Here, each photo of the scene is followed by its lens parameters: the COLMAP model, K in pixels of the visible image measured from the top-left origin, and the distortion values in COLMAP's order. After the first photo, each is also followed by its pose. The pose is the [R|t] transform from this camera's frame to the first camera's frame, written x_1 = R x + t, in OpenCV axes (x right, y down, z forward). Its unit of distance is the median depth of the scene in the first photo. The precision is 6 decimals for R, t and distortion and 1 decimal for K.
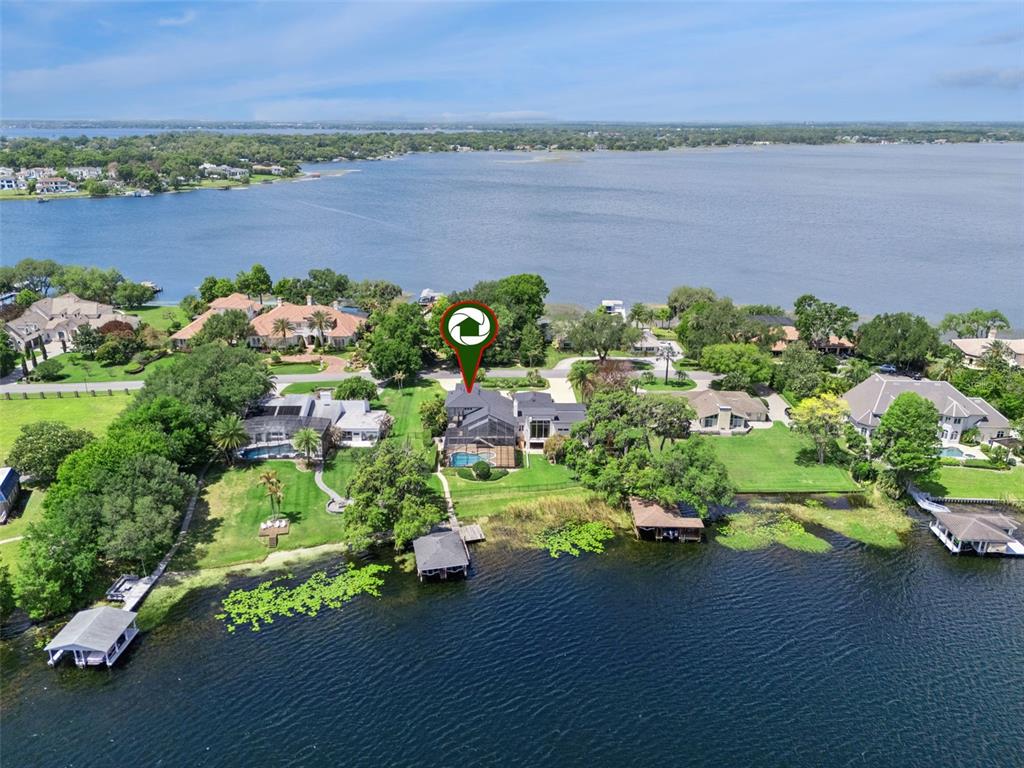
lens RADIAL K [[734.1, 0, 513.0], [0, 734.1, 386.1], [0, 0, 1]] dist [0.030819, -0.008864]
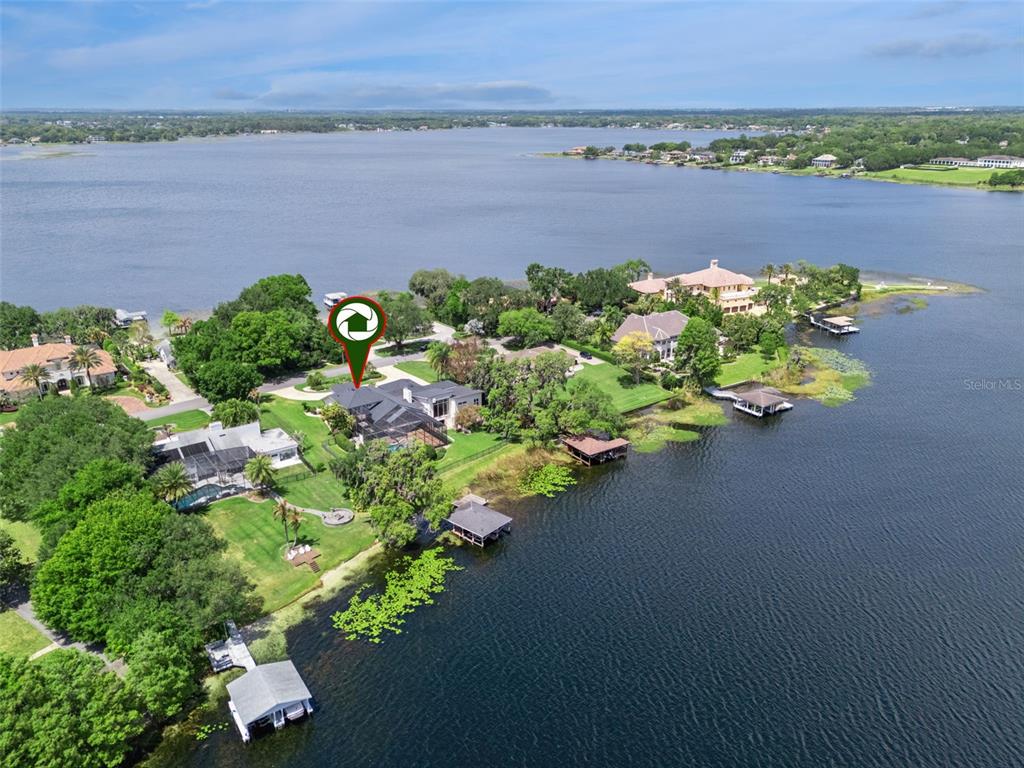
lens RADIAL K [[734.1, 0, 513.3], [0, 734.1, 382.3], [0, 0, 1]] dist [0.030819, -0.008864]
pose [[0.819775, -0.204356, 0.534984, -0.578822], [0.199497, 0.977556, 0.067715, -0.038621], [-0.536815, 0.051217, 0.842144, 0.030617]]
